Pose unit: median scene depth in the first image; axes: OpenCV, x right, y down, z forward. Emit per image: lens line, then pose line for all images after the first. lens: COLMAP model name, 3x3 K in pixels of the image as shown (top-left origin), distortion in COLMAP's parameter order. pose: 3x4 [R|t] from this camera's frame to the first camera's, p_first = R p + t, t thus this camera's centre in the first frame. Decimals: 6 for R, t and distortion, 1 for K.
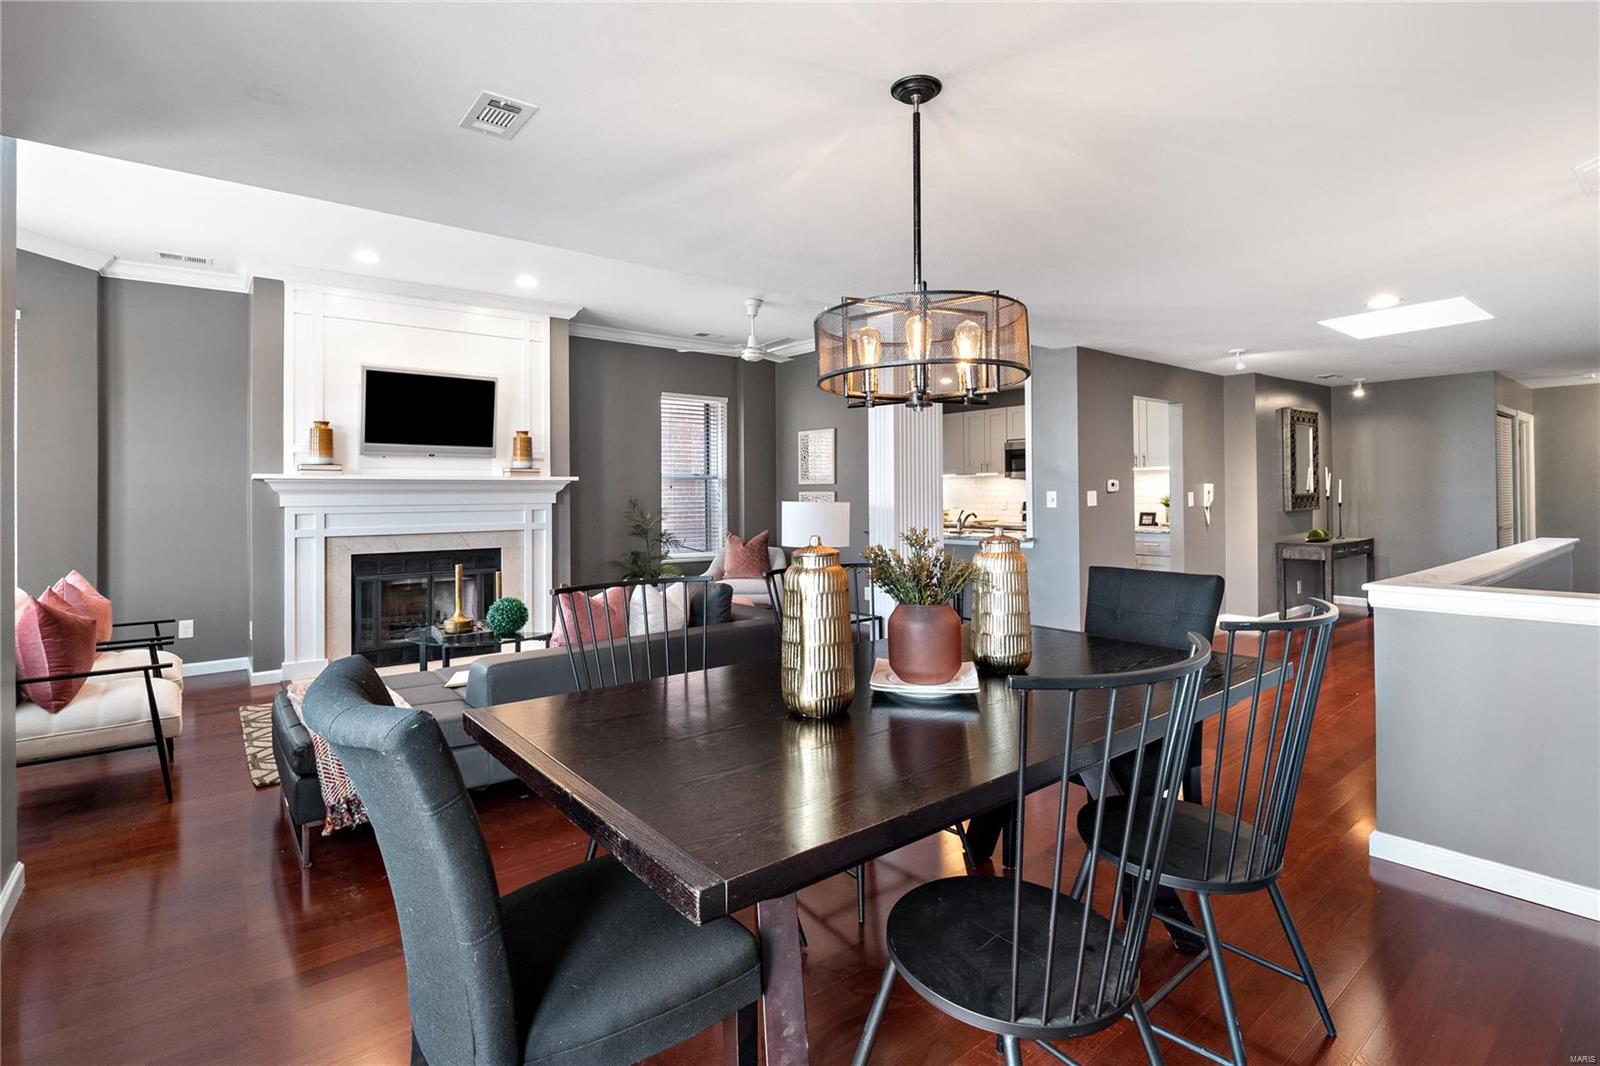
lens RADIAL K [[766.0, 0, 816.9], [0, 766.0, 499.5], [0, 0, 1]] dist [-0.023308, -0.000788]
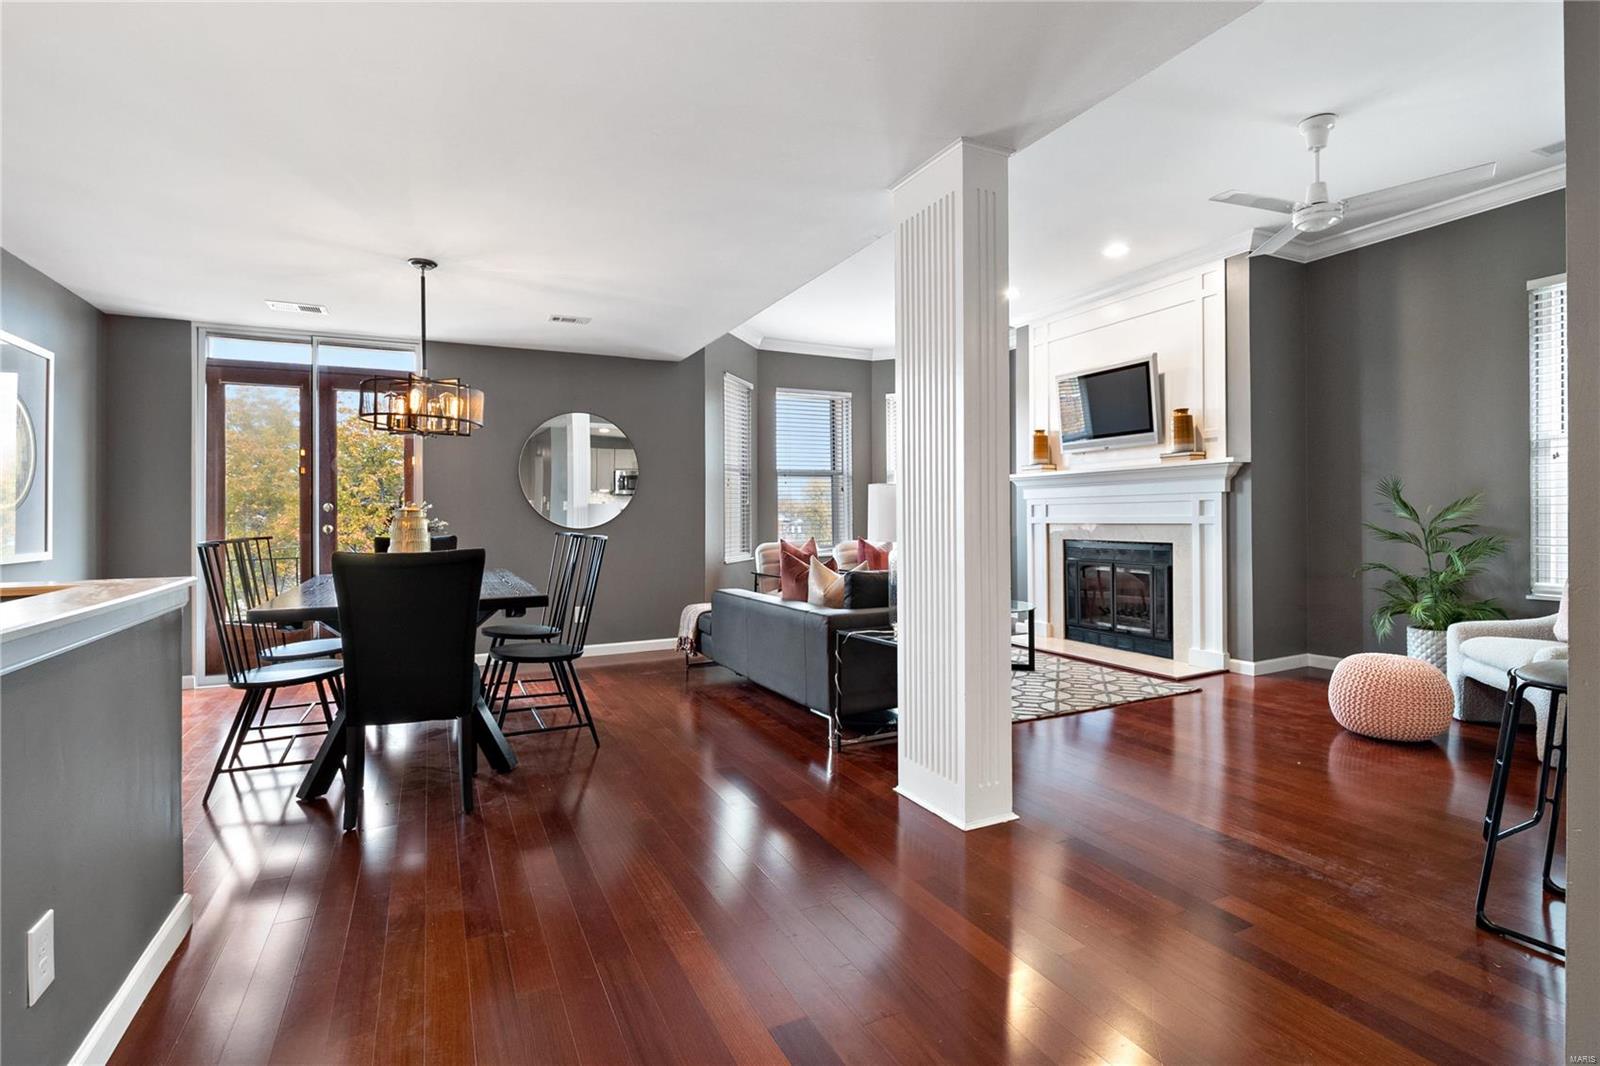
lens RADIAL K [[755.3, 0, 792.0], [0, 755.3, 515.3], [0, 0, 1]] dist [-0.002871, -0.013881]
pose [[-0.209518, 0.010995, -0.977743, 0.595239], [0.015586, 0.999847, 0.007904, 0.018614], [0.977680, -0.013583, -0.209658, 0.807491]]
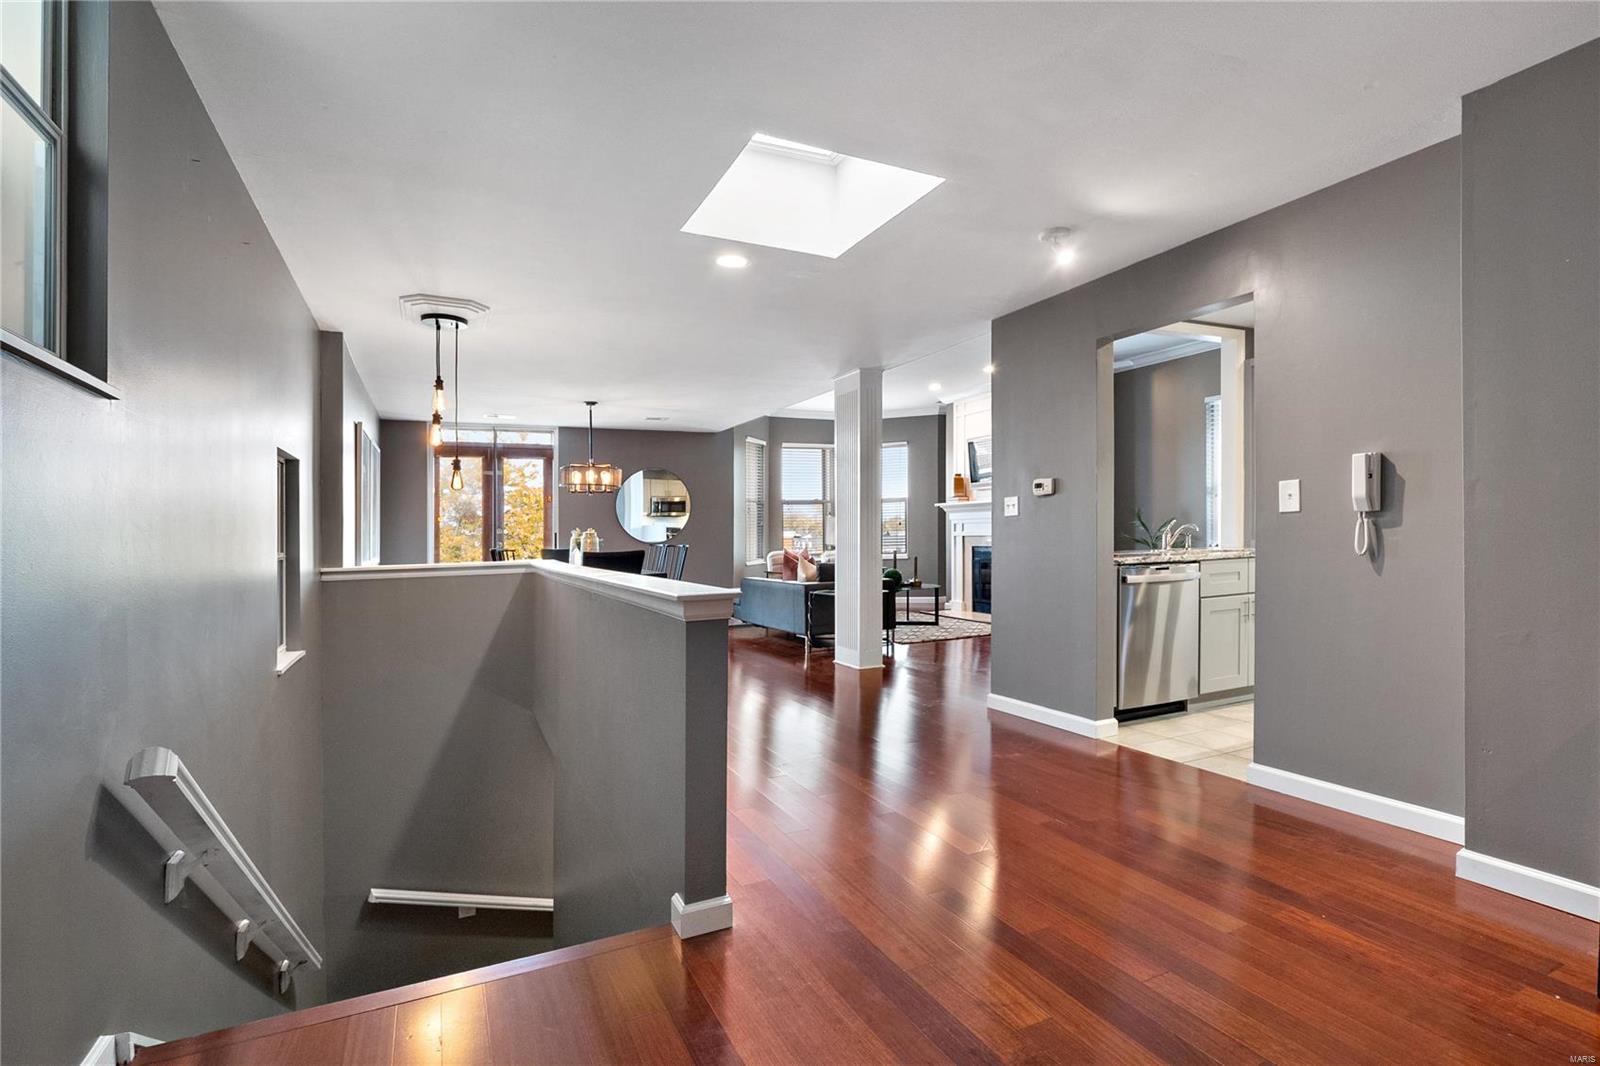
lens RADIAL K [[760.0, 0, 813.0], [0, 760.0, 534.6], [0, 0, 1]] dist [-0.008979, -0.000261]
pose [[-0.202239, 0.017306, -0.979183, 1.154269], [0.025500, 0.999598, 0.012400, 0.012750], [0.979004, -0.022461, -0.202599, 0.962463]]
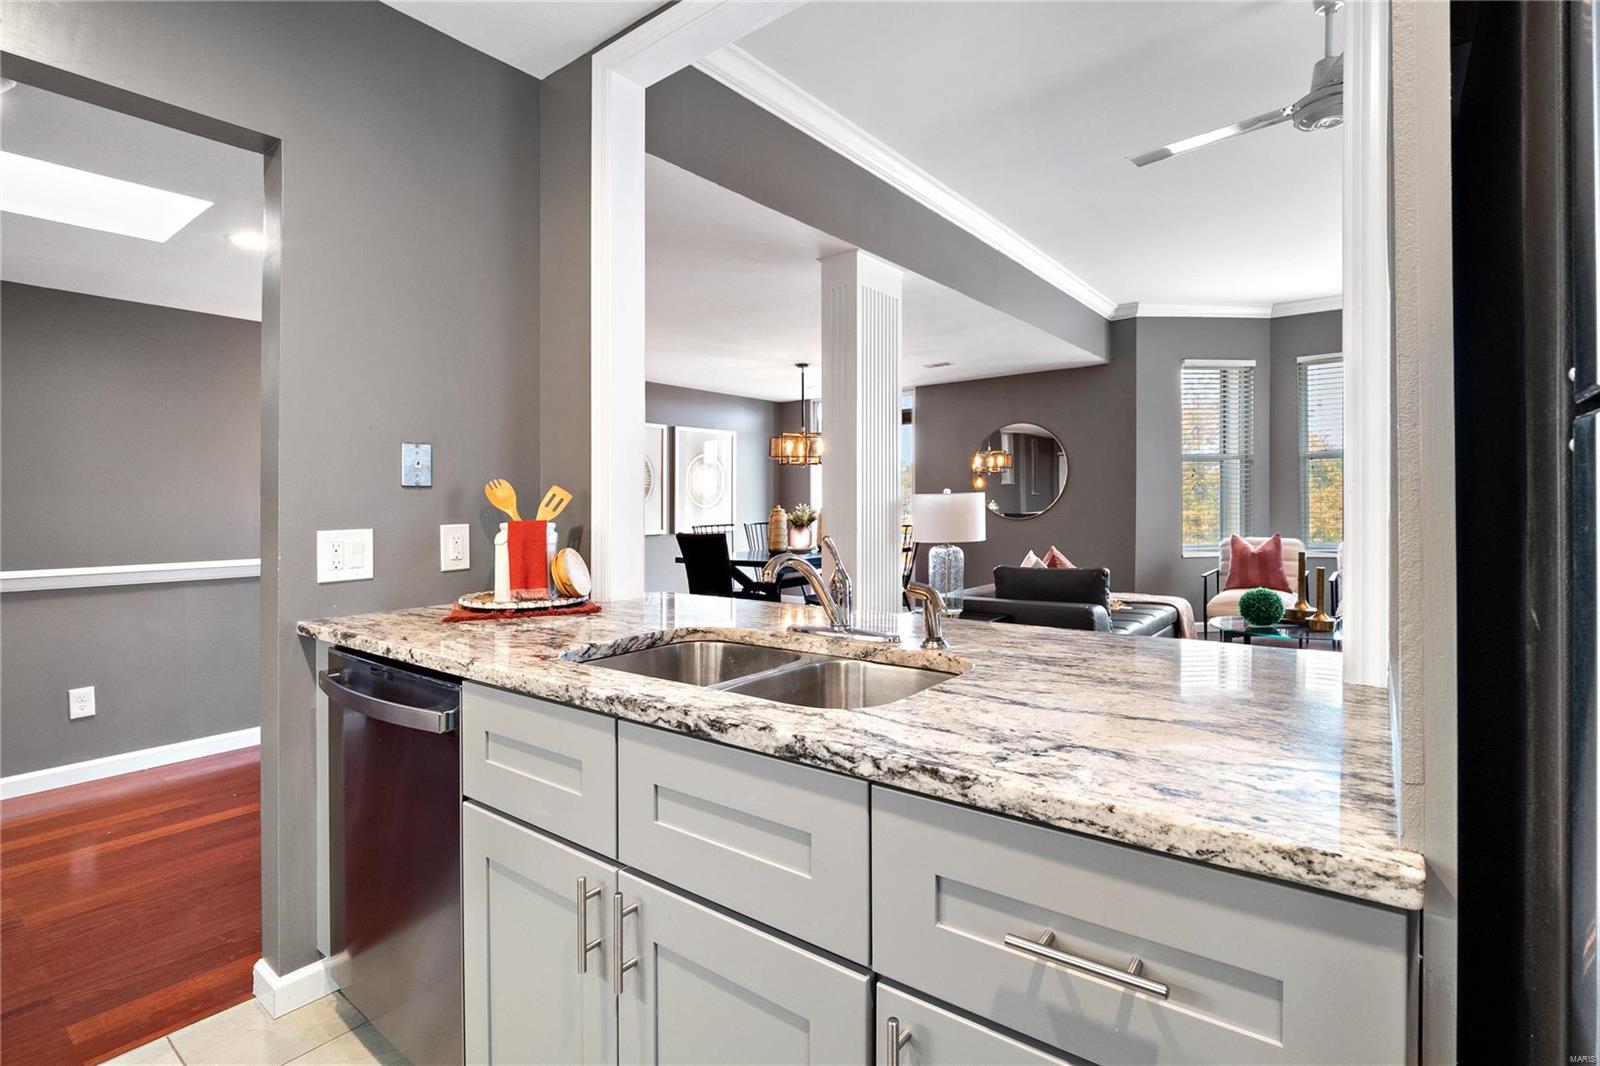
lens RADIAL K [[766.0, 0, 816.9], [0, 766.0, 499.5], [0, 0, 1]] dist [-0.023308, -0.000788]
pose [[-0.968555, 0.018662, -0.248097, 0.284090], [0.020842, 0.999764, -0.006163, 0.009473], [0.247923, -0.011140, -0.968716, 1.446692]]
